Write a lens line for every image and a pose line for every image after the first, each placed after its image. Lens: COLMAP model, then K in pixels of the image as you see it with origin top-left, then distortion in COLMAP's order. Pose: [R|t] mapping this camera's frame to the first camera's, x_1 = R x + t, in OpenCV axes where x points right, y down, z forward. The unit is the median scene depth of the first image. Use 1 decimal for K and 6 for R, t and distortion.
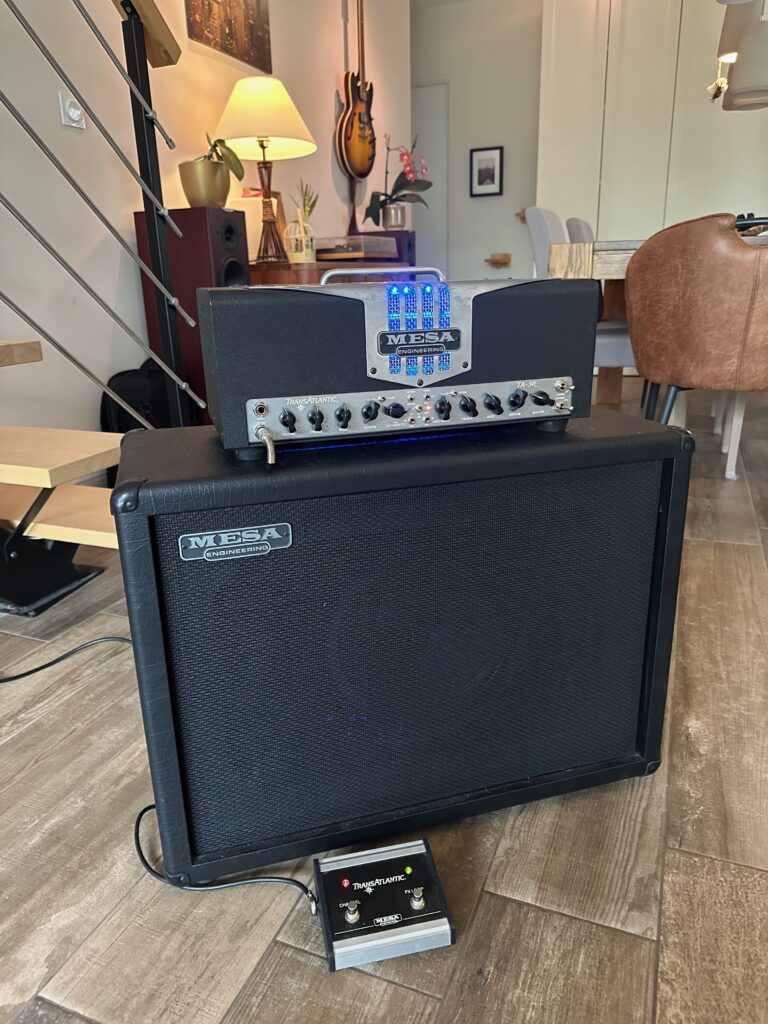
lens RADIAL K [[754.3, 0, 403.8], [0, 754.3, 528.2], [0, 0, 1]] dist [0.099934, -0.161505]
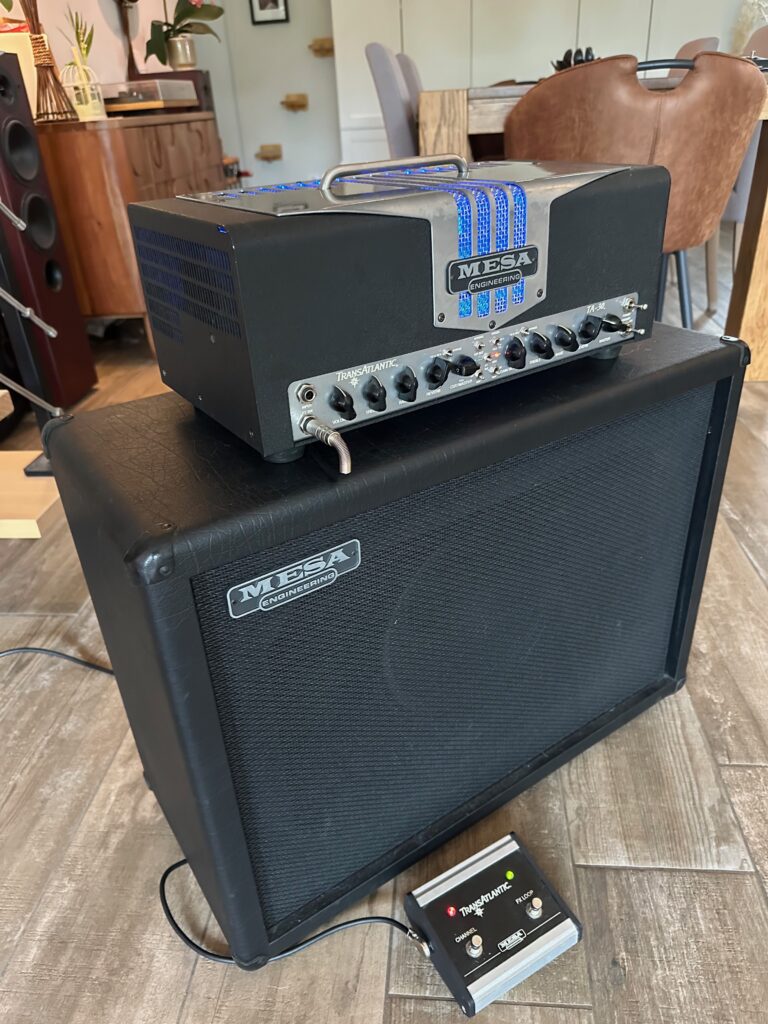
lens RADIAL K [[716.4, 0, 371.2], [0, 716.4, 518.1], [0, 0, 1]] dist [0.077641, -0.095925]
pose [[0.952679, -0.172495, 0.250298, -0.286211], [0.120591, 0.970301, 0.209699, -0.158955], [-0.279036, -0.169592, 0.945186, 0.298562]]
